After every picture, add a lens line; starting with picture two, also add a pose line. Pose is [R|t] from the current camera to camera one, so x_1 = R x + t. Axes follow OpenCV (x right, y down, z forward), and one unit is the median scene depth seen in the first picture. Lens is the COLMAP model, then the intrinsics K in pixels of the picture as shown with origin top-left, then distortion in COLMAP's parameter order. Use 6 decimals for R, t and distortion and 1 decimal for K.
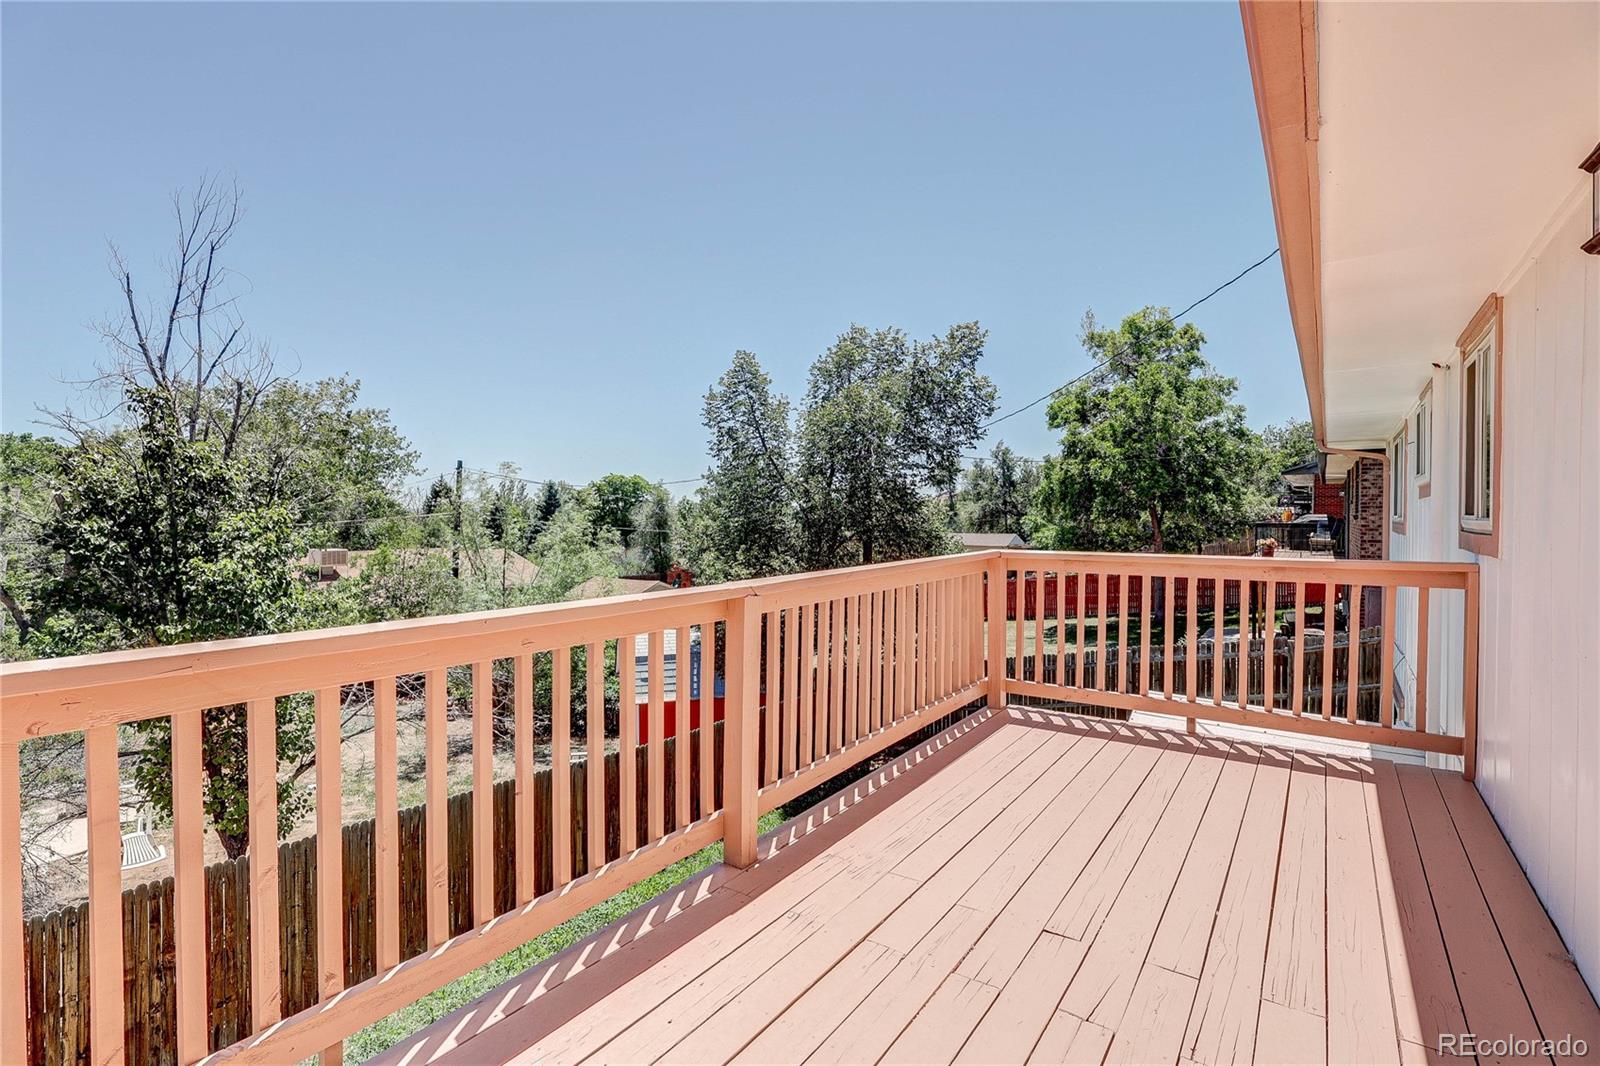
lens RADIAL K [[768.6, 0, 801.8], [0, 768.6, 515.9], [0, 0, 1]] dist [-0.000392, 0.000164]
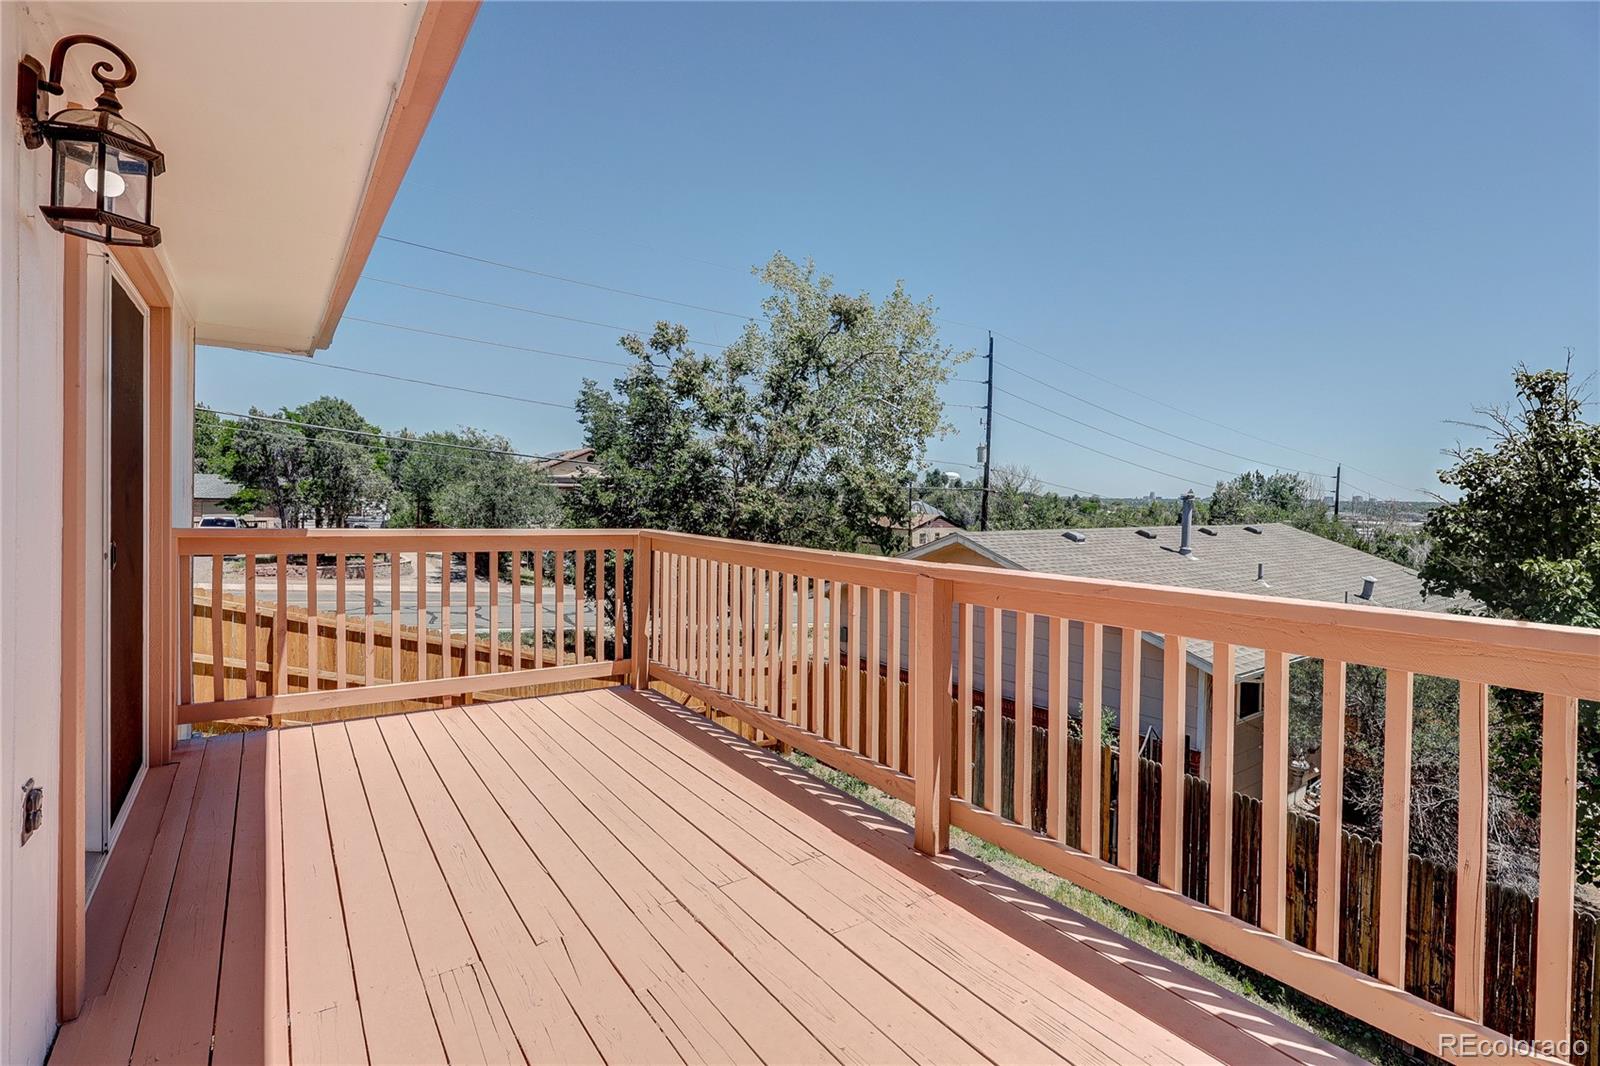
lens RADIAL K [[768.6, 0, 801.8], [0, 768.6, 515.9], [0, 0, 1]] dist [-0.000392, 0.000164]
pose [[-0.361724, 0.000873, -0.932285, 0.715574], [-0.011407, 0.999921, 0.005362, 0.031332], [0.932215, 0.012575, -0.361686, 0.989238]]
